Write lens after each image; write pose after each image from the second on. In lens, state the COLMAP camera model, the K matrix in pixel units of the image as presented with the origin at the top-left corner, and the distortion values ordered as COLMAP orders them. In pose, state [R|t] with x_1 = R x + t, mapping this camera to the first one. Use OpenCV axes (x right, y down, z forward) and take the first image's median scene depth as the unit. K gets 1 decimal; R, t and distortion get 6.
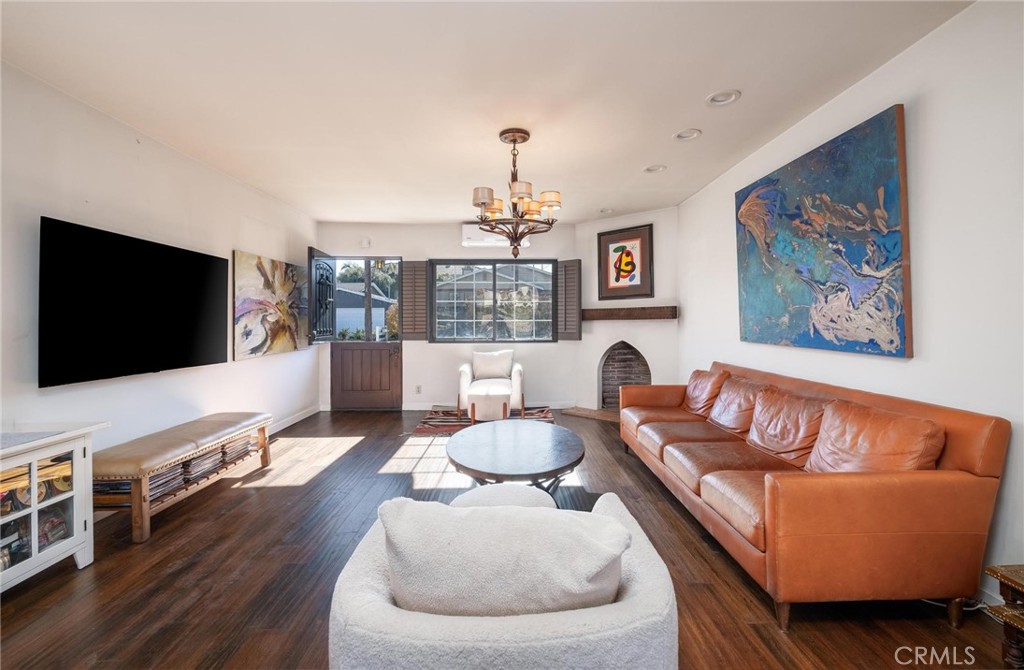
lens RADIAL K [[460.8, 0, 511.4], [0, 460.8, 317.8], [0, 0, 1]] dist [-0.012371, -0.002211]
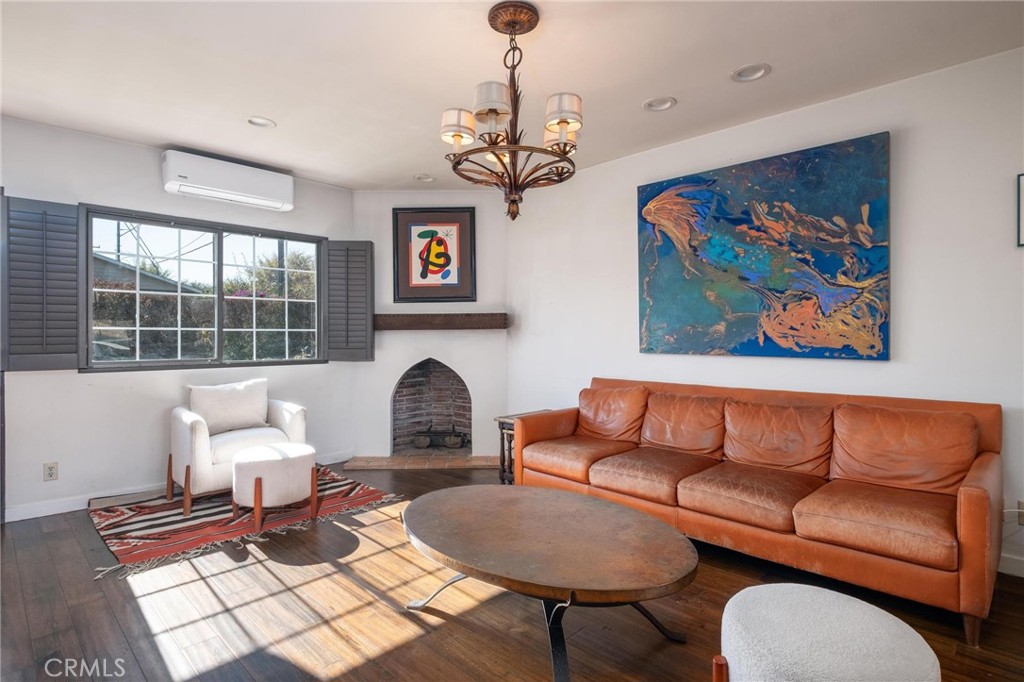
lens RADIAL K [[537.0, 0, 526.9], [0, 537.0, 334.9], [0, 0, 1]] dist [-0.010607, 0.000756]
pose [[0.699958, 0.003363, 0.714176, -0.418093], [-0.005305, 0.999986, 0.000490, 0.017386], [-0.714164, -0.004132, 0.699966, 0.433276]]
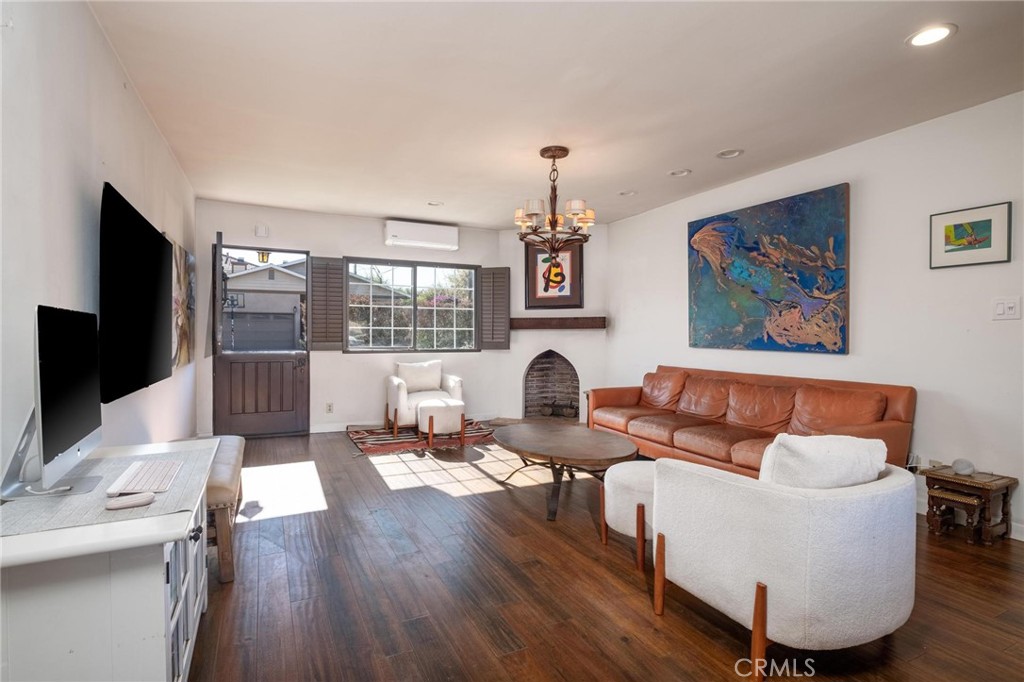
lens RADIAL K [[537.0, 0, 514.9], [0, 537.0, 340.3], [0, 0, 1]] dist [-0.010607, 0.000756]
pose [[0.906607, 0.003402, 0.421962, -0.518454], [-0.011473, 0.999797, 0.016590, 0.015720], [-0.421819, -0.019882, 0.906462, -0.079163]]
